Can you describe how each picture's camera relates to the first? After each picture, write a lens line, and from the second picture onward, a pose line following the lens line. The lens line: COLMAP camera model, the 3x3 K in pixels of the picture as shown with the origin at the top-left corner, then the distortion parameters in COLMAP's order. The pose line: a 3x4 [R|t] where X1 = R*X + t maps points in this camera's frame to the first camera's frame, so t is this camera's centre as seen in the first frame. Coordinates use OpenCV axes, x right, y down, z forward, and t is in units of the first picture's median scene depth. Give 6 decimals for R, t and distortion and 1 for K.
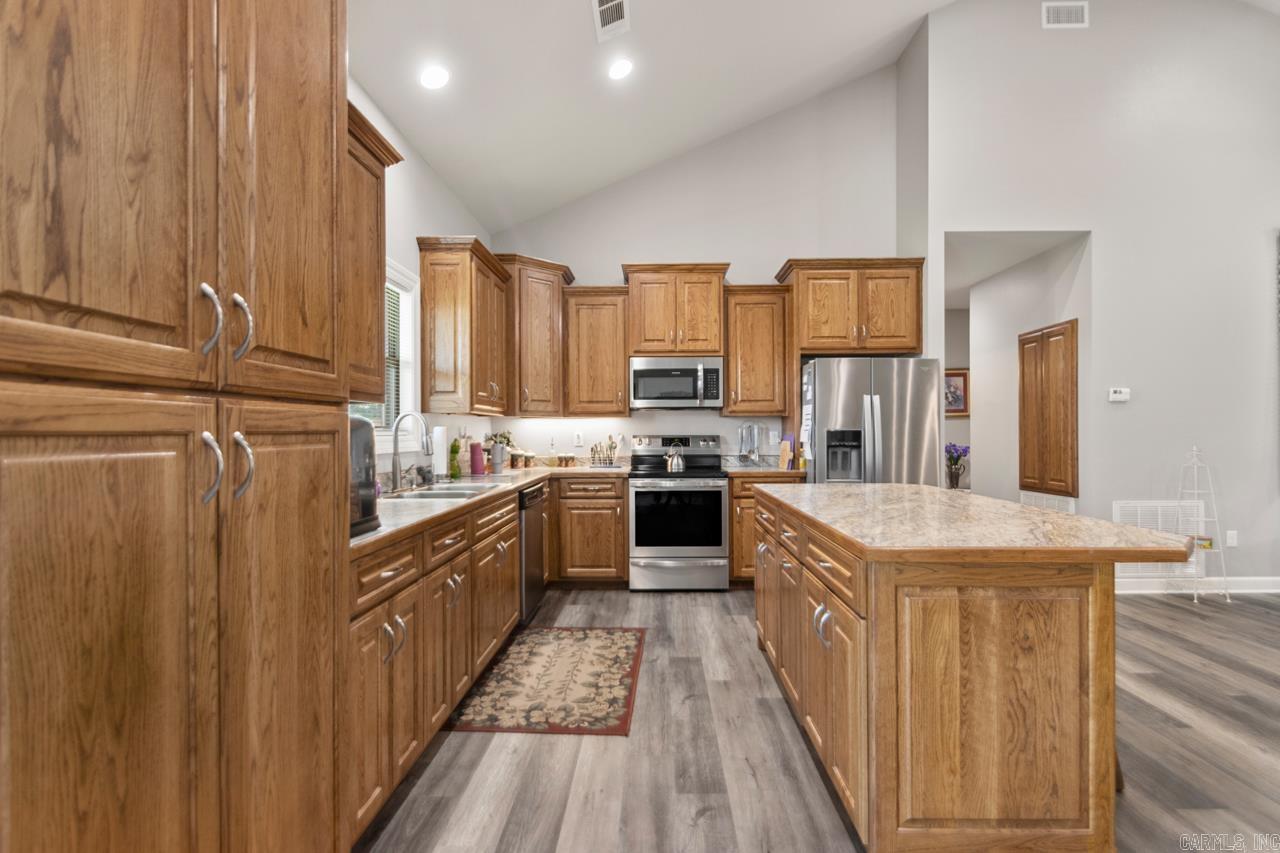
lens RADIAL K [[598.4, 0, 648.8], [0, 598.4, 427.3], [0, 0, 1]] dist [0.012745, -0.010333]
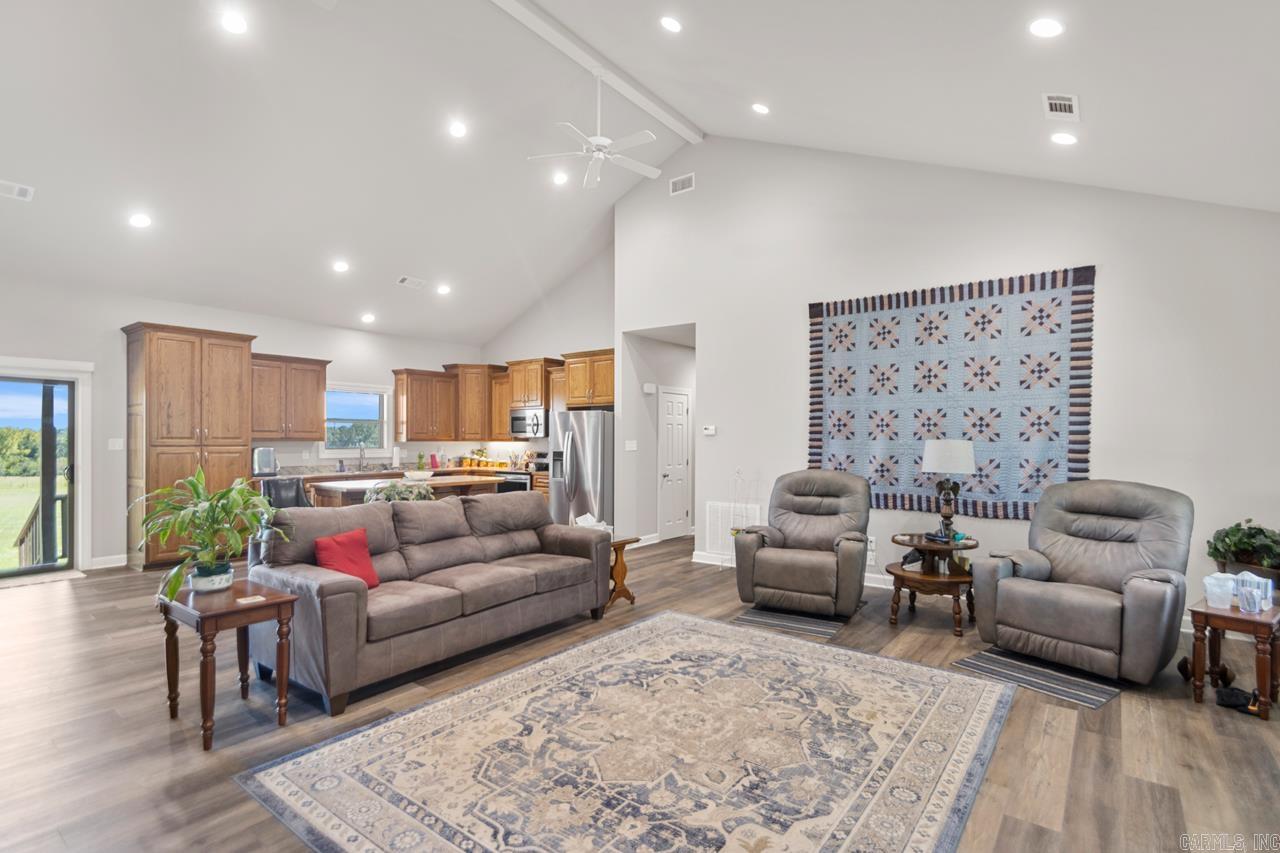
lens RADIAL K [[598.4, 0, 658.1], [0, 598.4, 442.2], [0, 0, 1]] dist [0.012745, -0.010333]
pose [[0.813979, 0.008363, -0.580835, 2.043467], [-0.002304, 0.999935, 0.011169, -0.054270], [0.580890, -0.007753, 0.813945, -0.394654]]
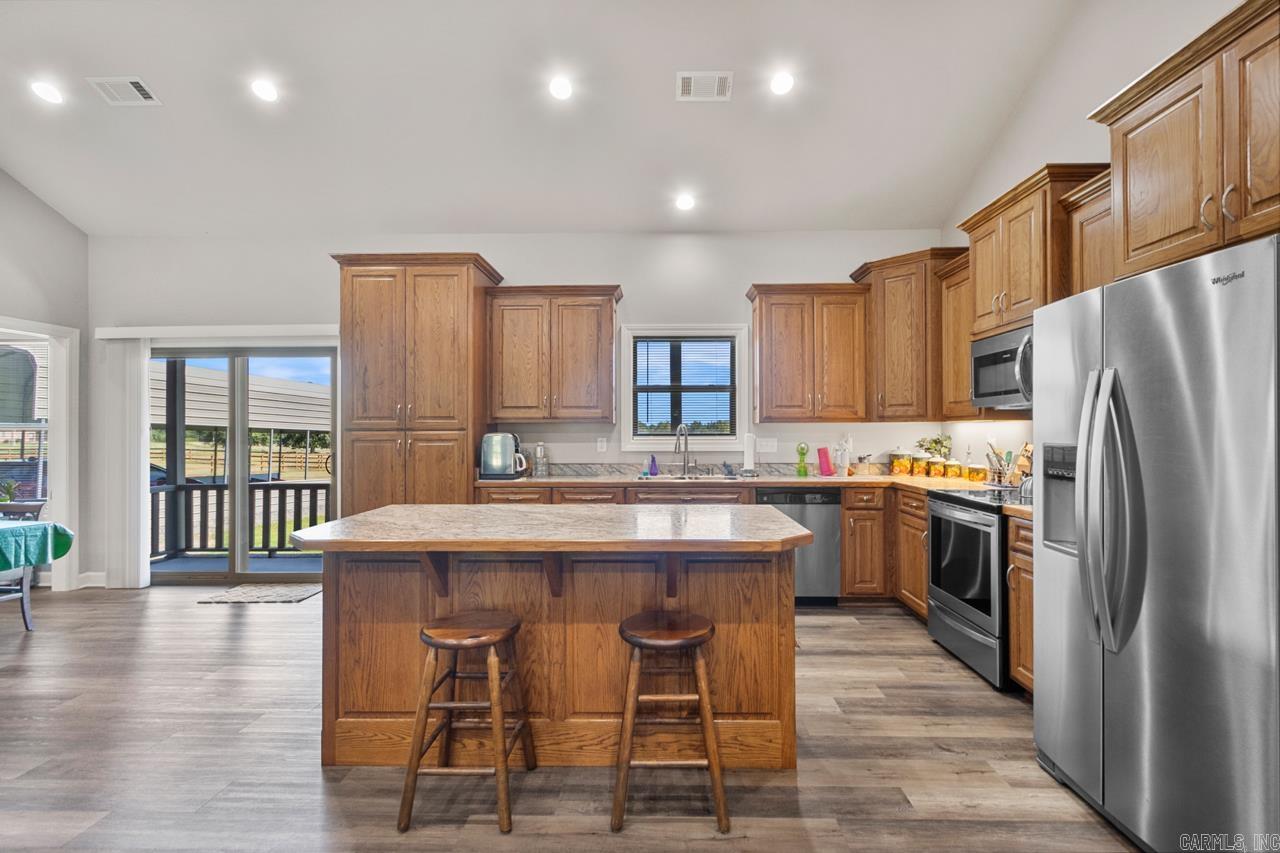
lens RADIAL K [[598.4, 0, 648.7], [0, 598.4, 421.9], [0, 0, 1]] dist [0.012745, -0.010333]
pose [[-0.006745, -0.007698, -0.999948, 1.027525], [0.009795, 0.999922, -0.007764, -0.020063], [0.999929, -0.009847, -0.006669, 0.825175]]
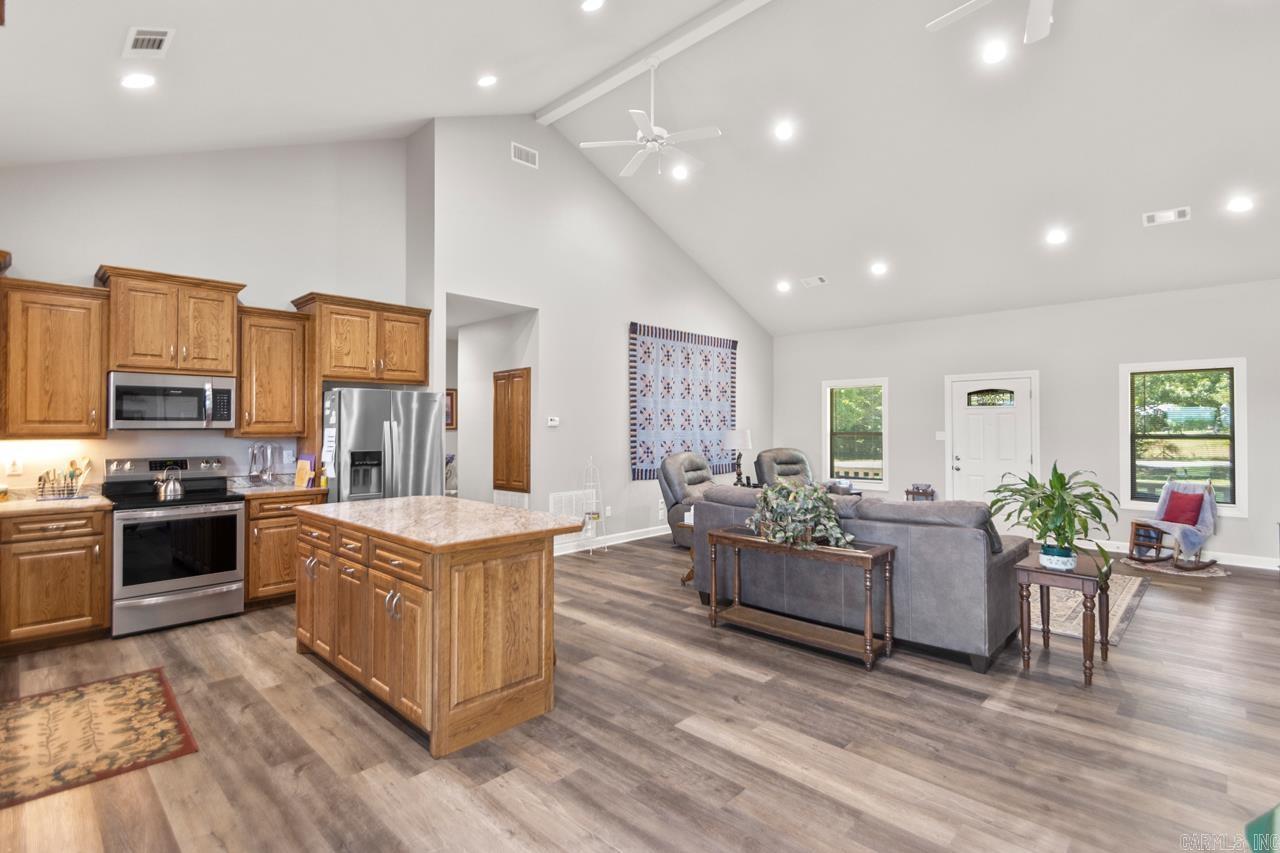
lens RADIAL K [[598.4, 0, 650.2], [0, 598.4, 420.7], [0, 0, 1]] dist [0.012745, -0.010333]
pose [[0.675655, 0.010347, 0.737146, -0.202190], [-0.005974, 0.999946, -0.008560, -0.059520], [-0.737194, 0.001379, 0.675680, -0.244258]]
